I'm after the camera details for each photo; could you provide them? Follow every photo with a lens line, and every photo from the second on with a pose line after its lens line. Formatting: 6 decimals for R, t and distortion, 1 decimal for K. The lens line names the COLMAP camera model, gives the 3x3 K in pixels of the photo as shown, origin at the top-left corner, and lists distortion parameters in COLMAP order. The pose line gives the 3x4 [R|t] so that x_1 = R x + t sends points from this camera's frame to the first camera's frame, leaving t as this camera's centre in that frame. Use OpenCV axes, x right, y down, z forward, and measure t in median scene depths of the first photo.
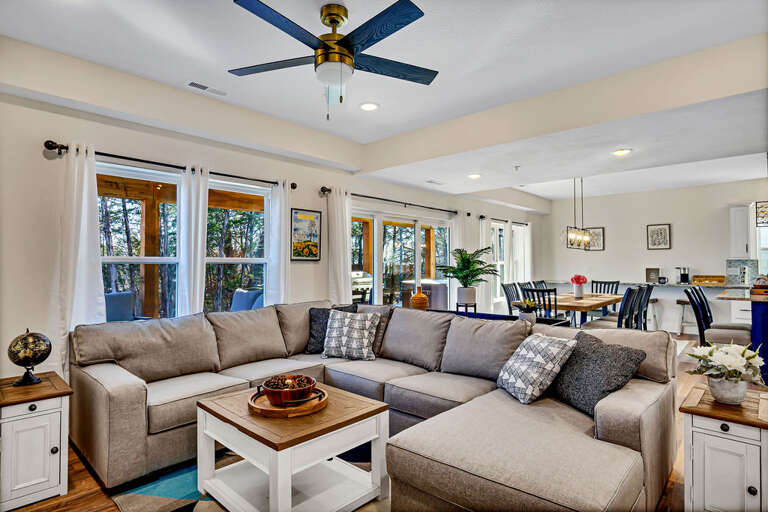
lens RADIAL K [[409.7, 0, 388.1], [0, 409.7, 256.2], [0, 0, 1]] dist [-0.012354, 0.000948]
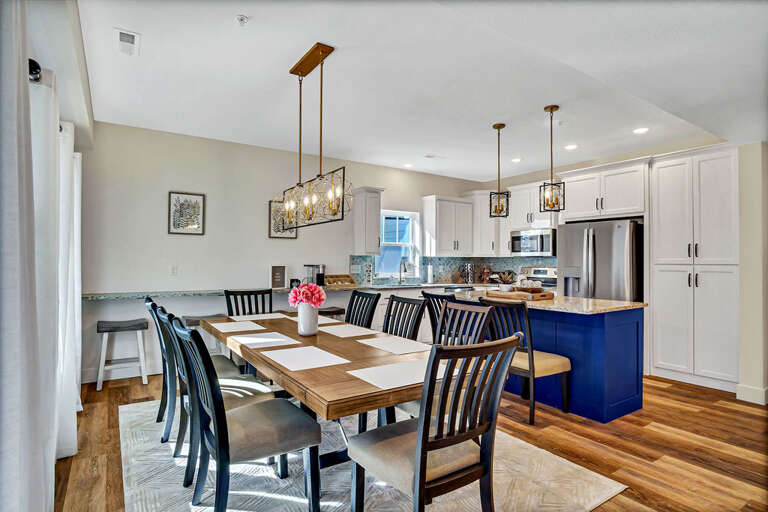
lens RADIAL K [[409.7, 0, 387.6], [0, 409.7, 259.5], [0, 0, 1]] dist [-0.012354, 0.000948]
pose [[0.240243, 0.007936, 0.970680, 0.041098], [-0.027478, 0.999621, -0.001372, 0.015268], [-0.970324, -0.026342, 0.240370, 0.693821]]
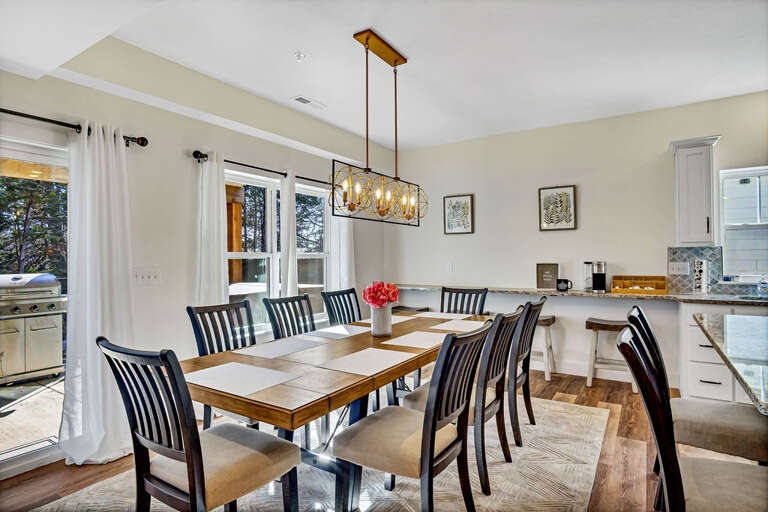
lens RADIAL K [[440.9, 0, 377.1], [0, 440.9, 255.0], [0, 0, 1]] dist [0.002590, -0.000522]
pose [[0.985699, -0.004275, 0.168462, 0.324364], [0.002376, 0.999931, 0.011475, 0.010363], [-0.168499, -0.010911, 0.985641, 0.451848]]
